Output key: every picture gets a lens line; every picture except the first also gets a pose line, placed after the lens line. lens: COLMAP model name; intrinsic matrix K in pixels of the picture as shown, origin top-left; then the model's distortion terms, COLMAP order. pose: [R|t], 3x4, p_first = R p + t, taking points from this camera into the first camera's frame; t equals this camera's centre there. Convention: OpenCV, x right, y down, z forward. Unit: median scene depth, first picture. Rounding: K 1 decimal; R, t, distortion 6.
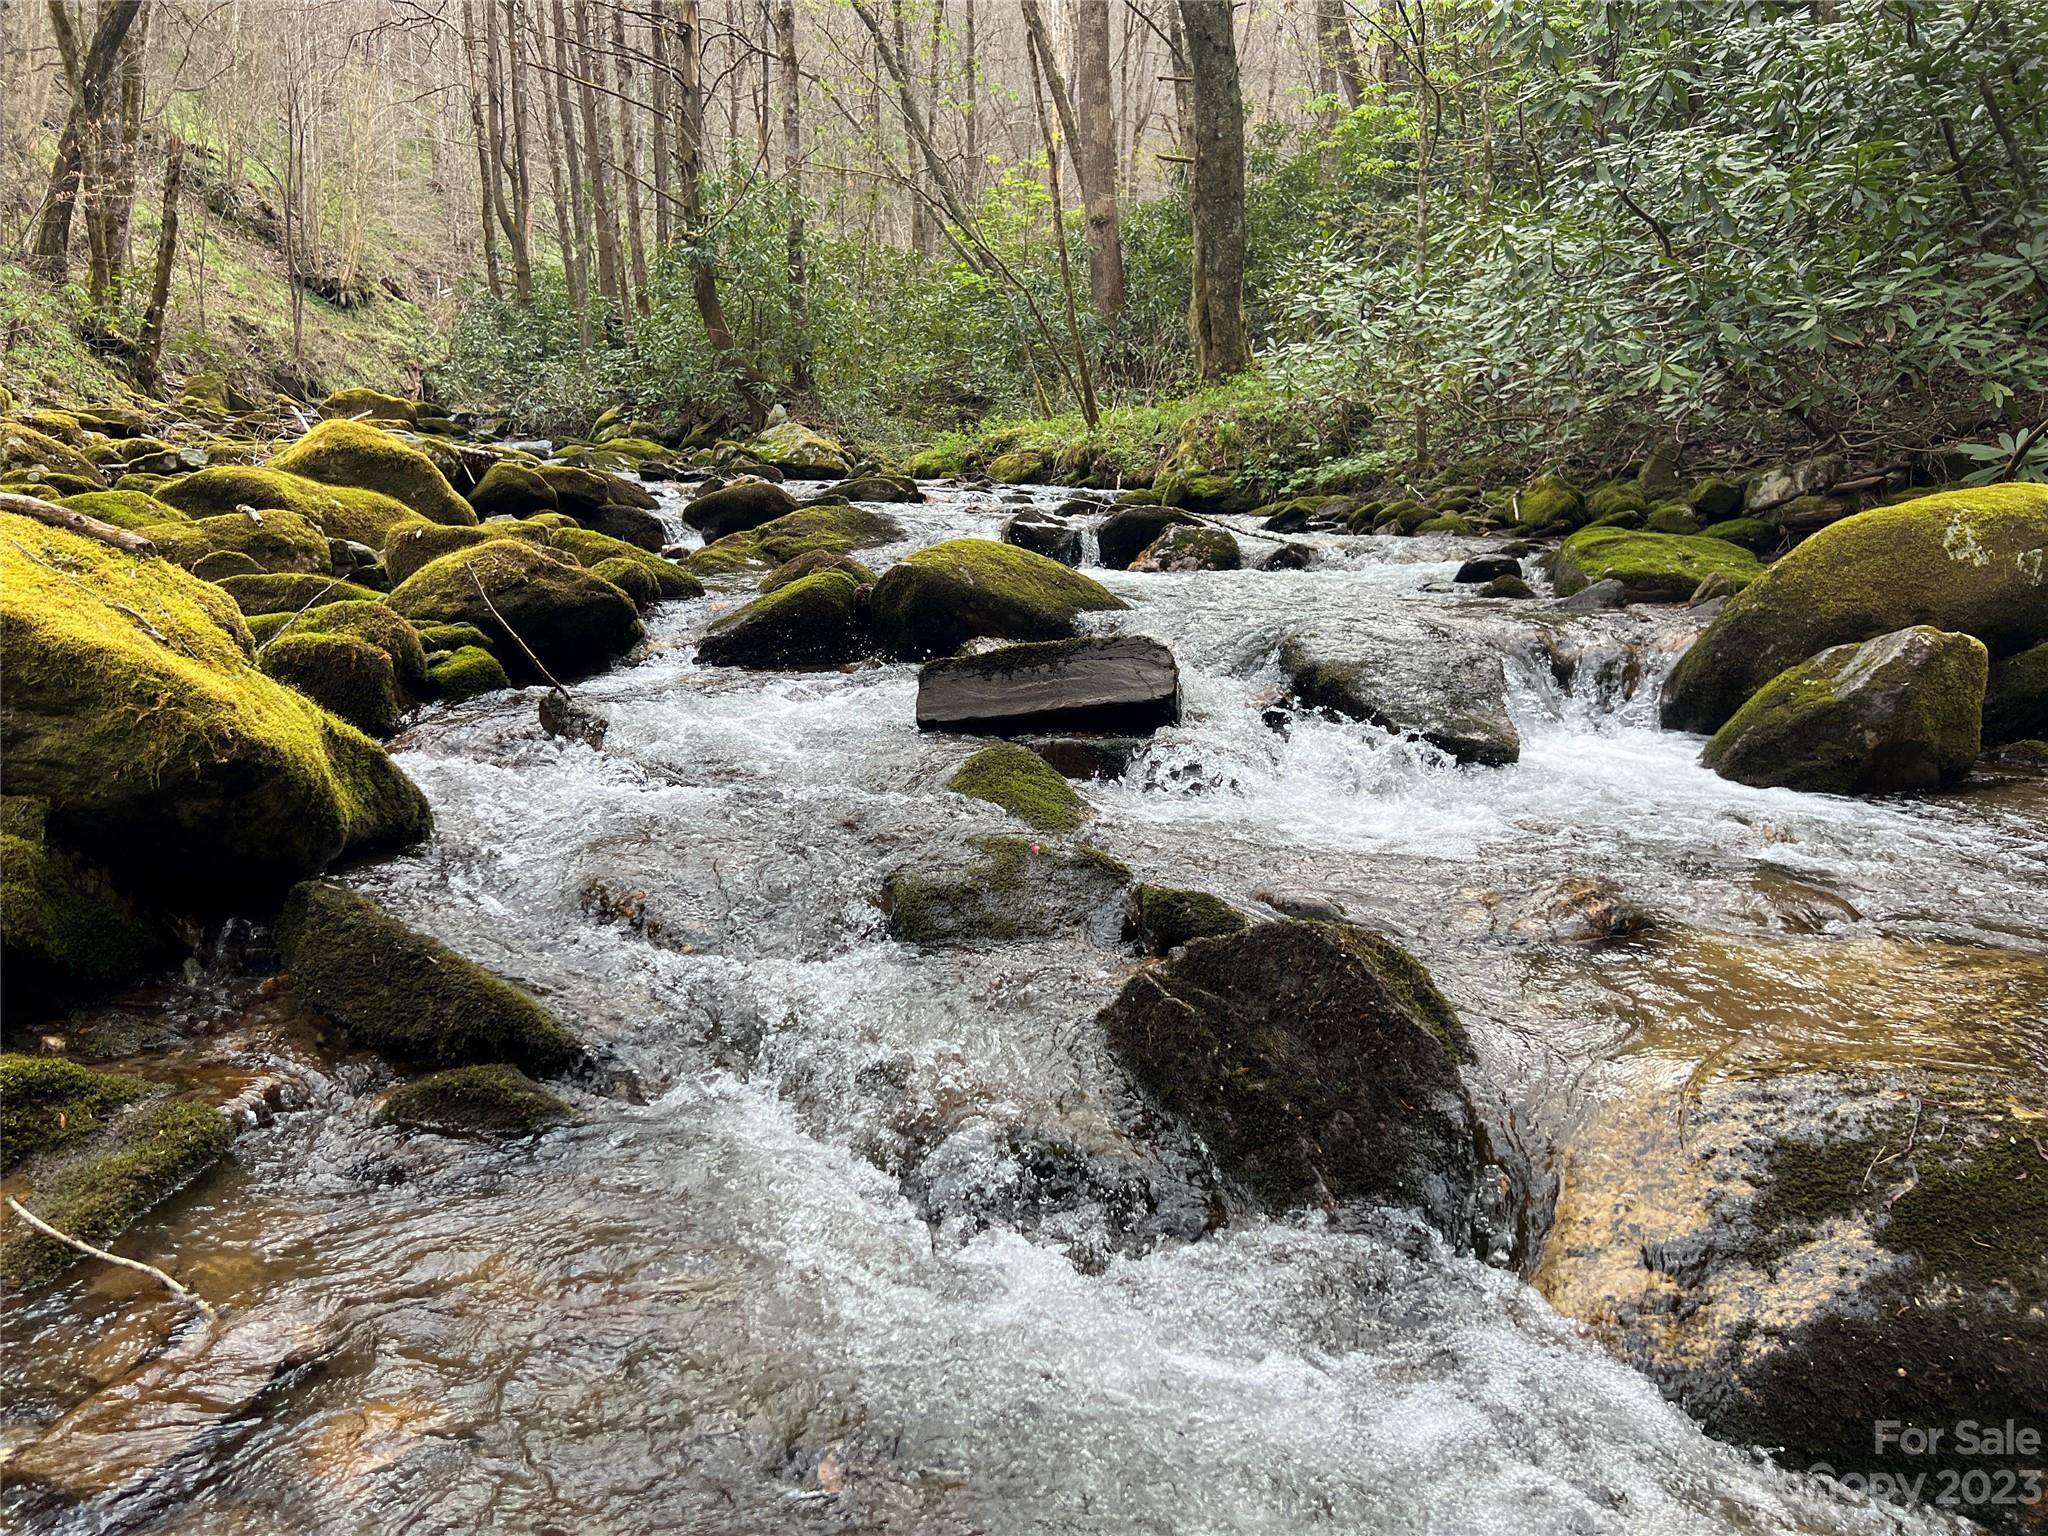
lens RADIAL K [[1543.2, 0, 1018.6], [0, 1543.2, 772.3], [0, 0, 1]] dist [0.062284, -0.074727]
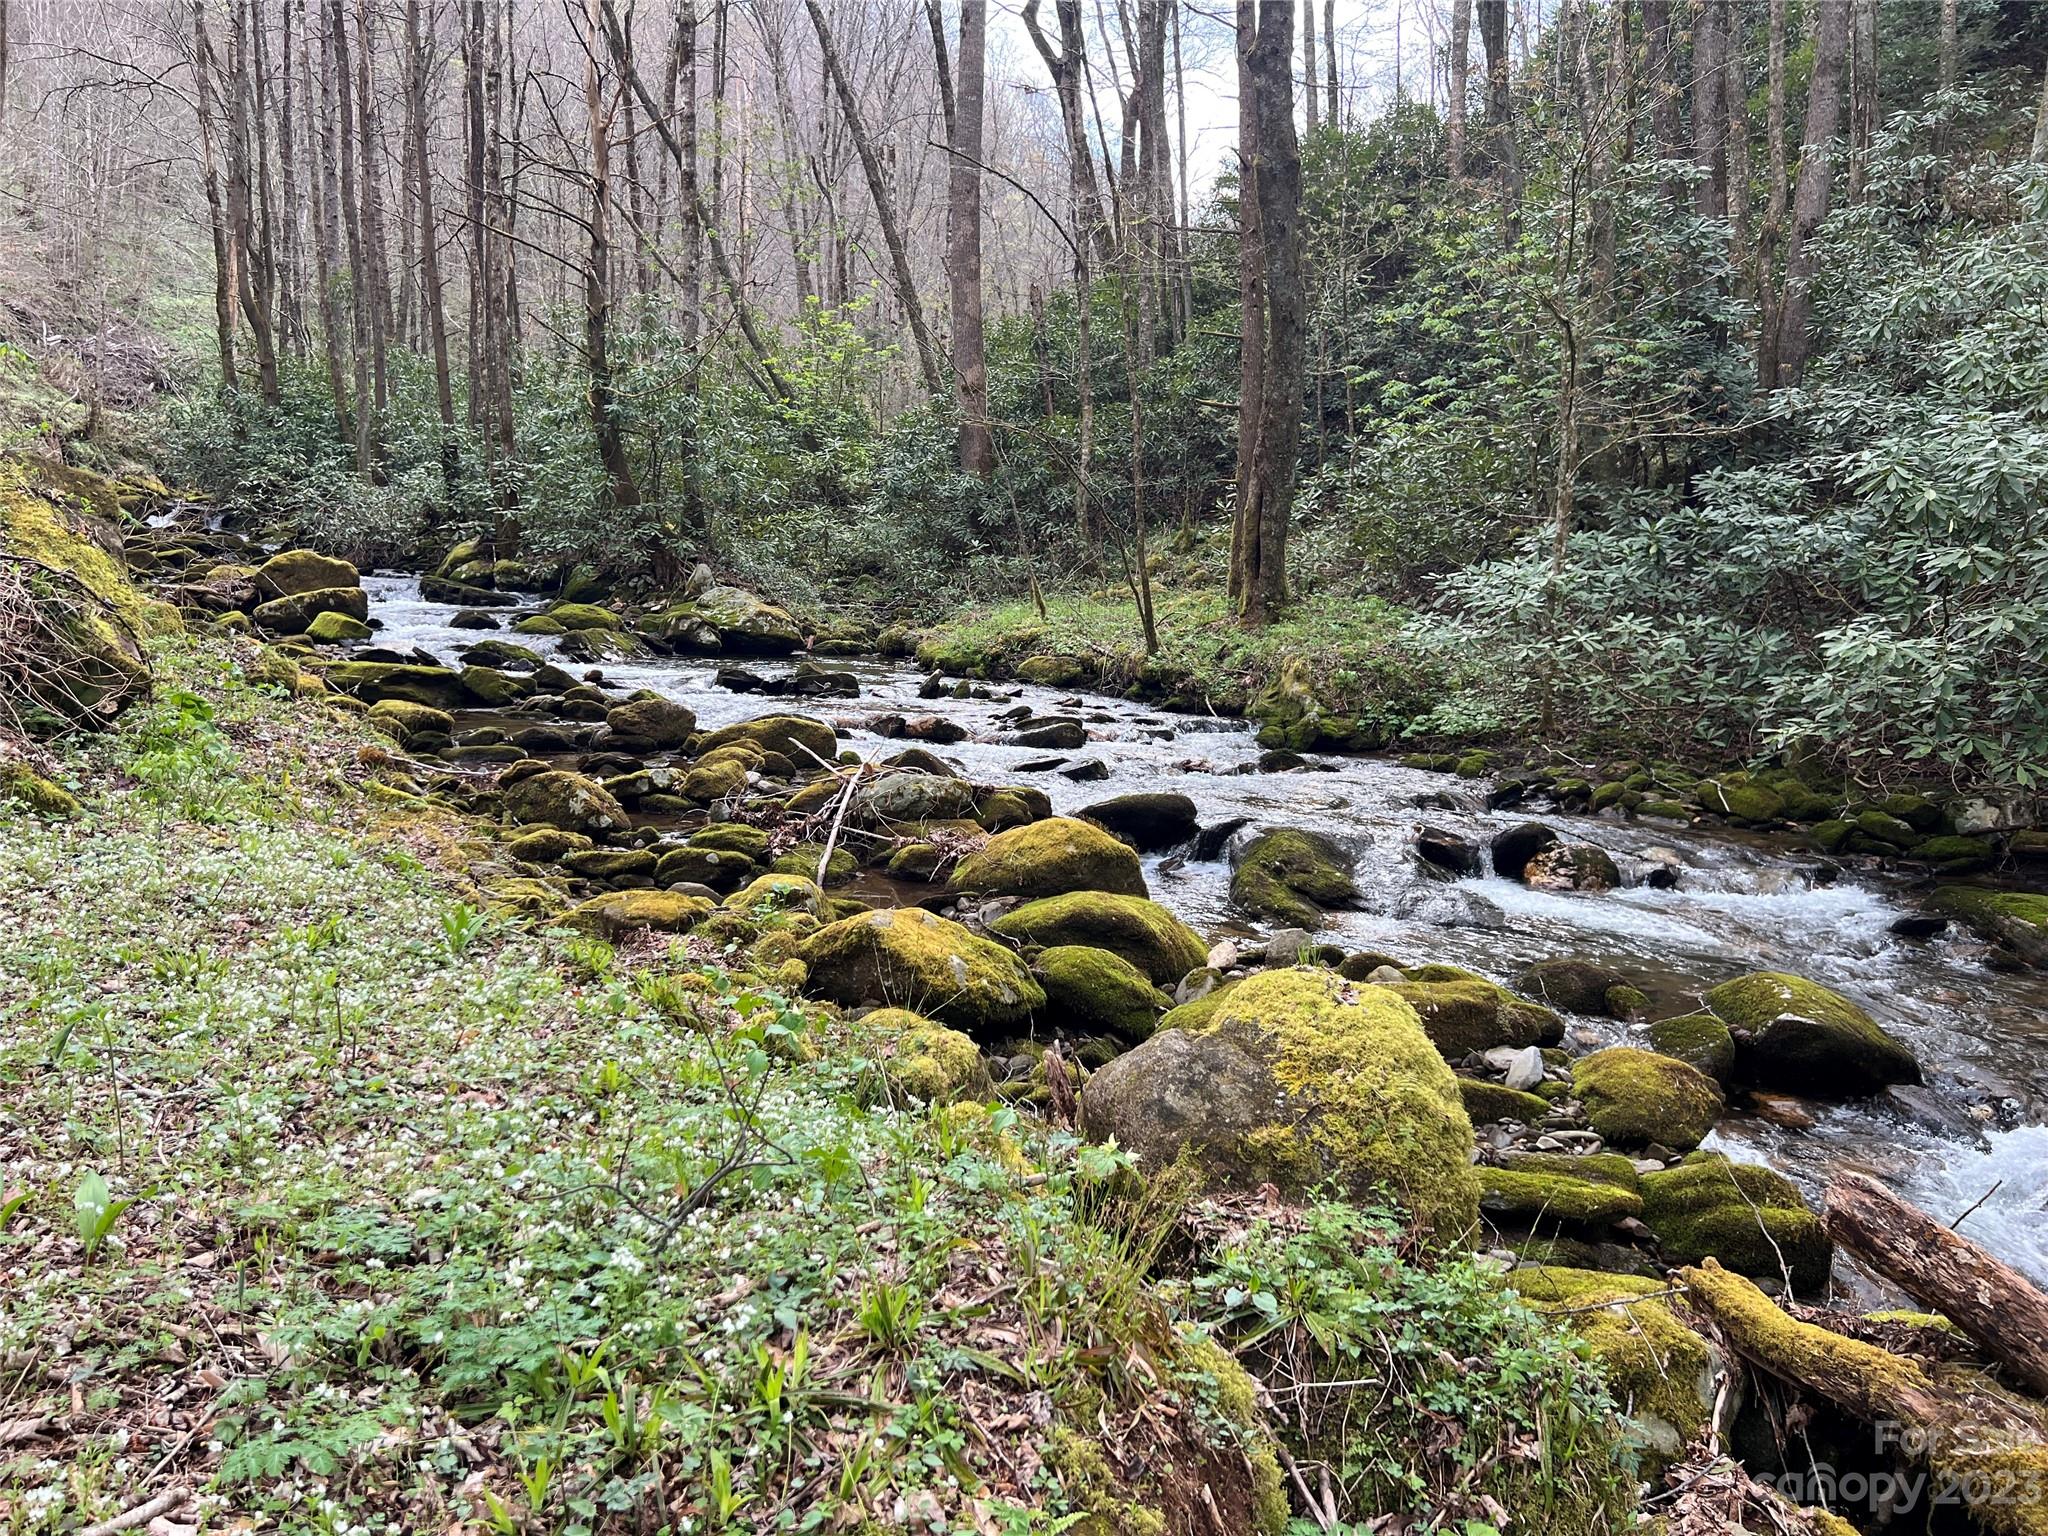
lens RADIAL K [[1543.2, 0, 1023.3], [0, 1543.2, 756.0], [0, 0, 1]] dist [0.062284, -0.074727]
pose [[0.962764, 0.000082, 0.270343, -0.242623], [0.012587, 0.998902, -0.045128, -0.071230], [-0.270050, 0.046850, 0.961706, -0.008473]]
